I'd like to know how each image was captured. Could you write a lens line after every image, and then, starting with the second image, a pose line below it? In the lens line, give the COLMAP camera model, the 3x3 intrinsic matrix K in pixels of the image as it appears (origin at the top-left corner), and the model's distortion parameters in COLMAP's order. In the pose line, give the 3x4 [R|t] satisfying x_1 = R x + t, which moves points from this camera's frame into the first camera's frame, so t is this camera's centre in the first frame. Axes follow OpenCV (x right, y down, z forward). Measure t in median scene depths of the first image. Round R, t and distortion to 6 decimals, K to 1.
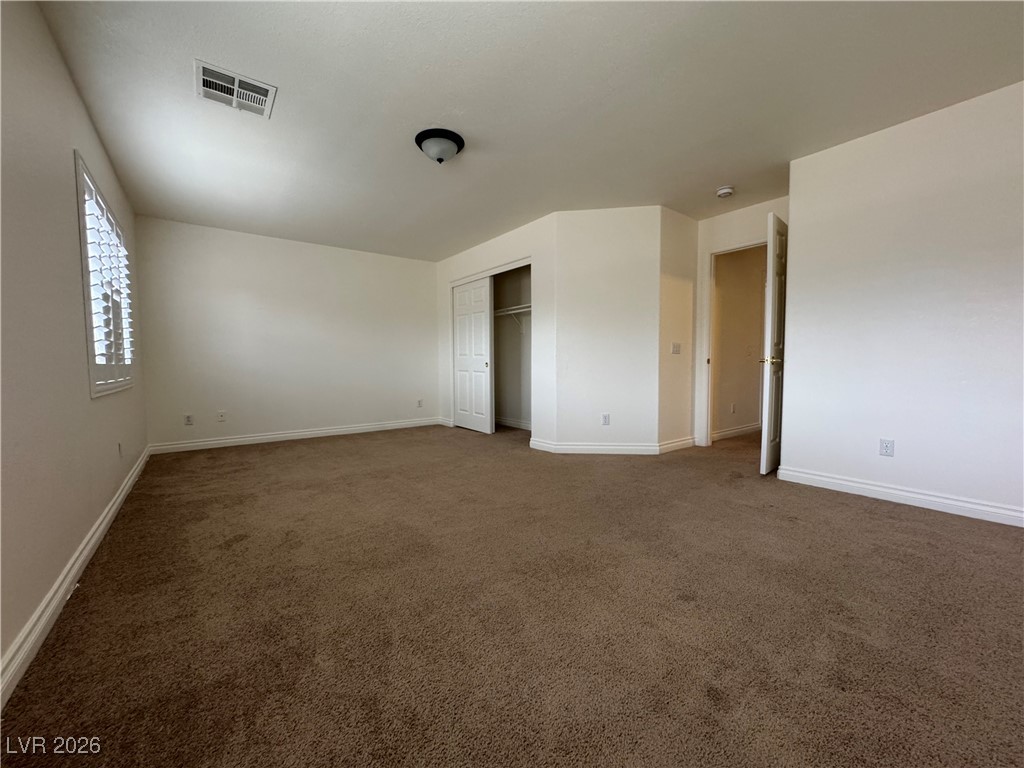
lens RADIAL K [[411.7, 0, 510.3], [0, 411.7, 382.5], [0, 0, 1]] dist [0.001003, 0.000361]
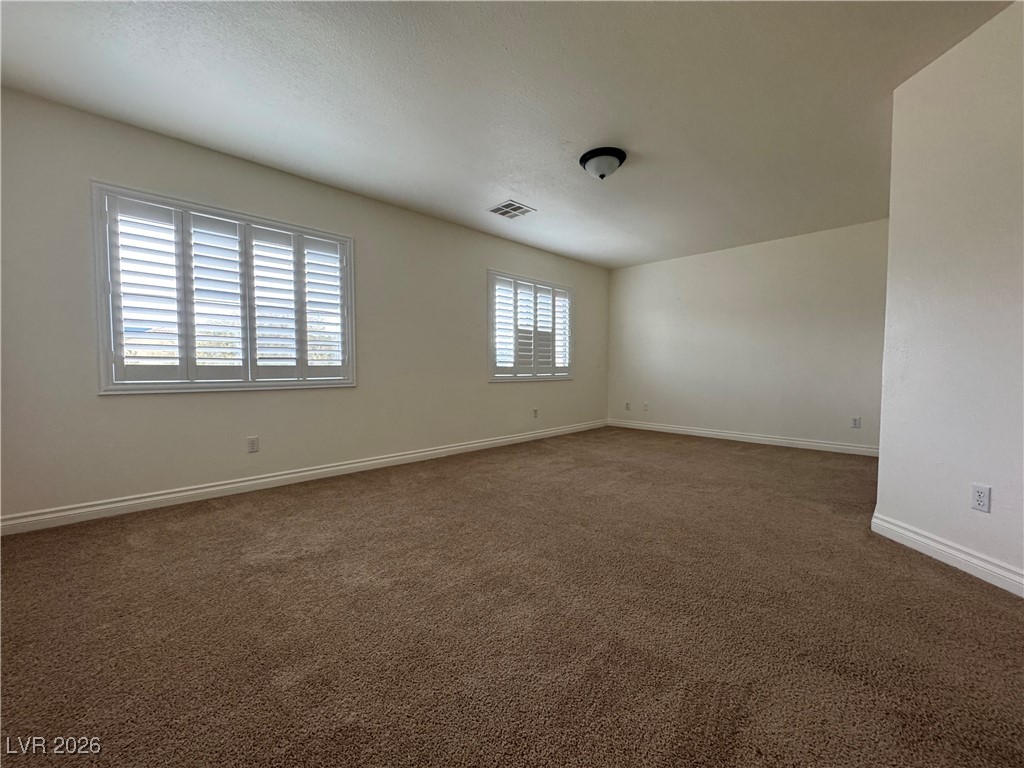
lens RADIAL K [[411.7, 0, 515.5], [0, 411.7, 387.2], [0, 0, 1]] dist [0.001003, 0.000361]
pose [[0.125602, 0.051888, -0.990723, 0.890613], [-0.049364, 0.997721, 0.045996, -0.034651], [0.990852, 0.043129, 0.127877, 0.676573]]
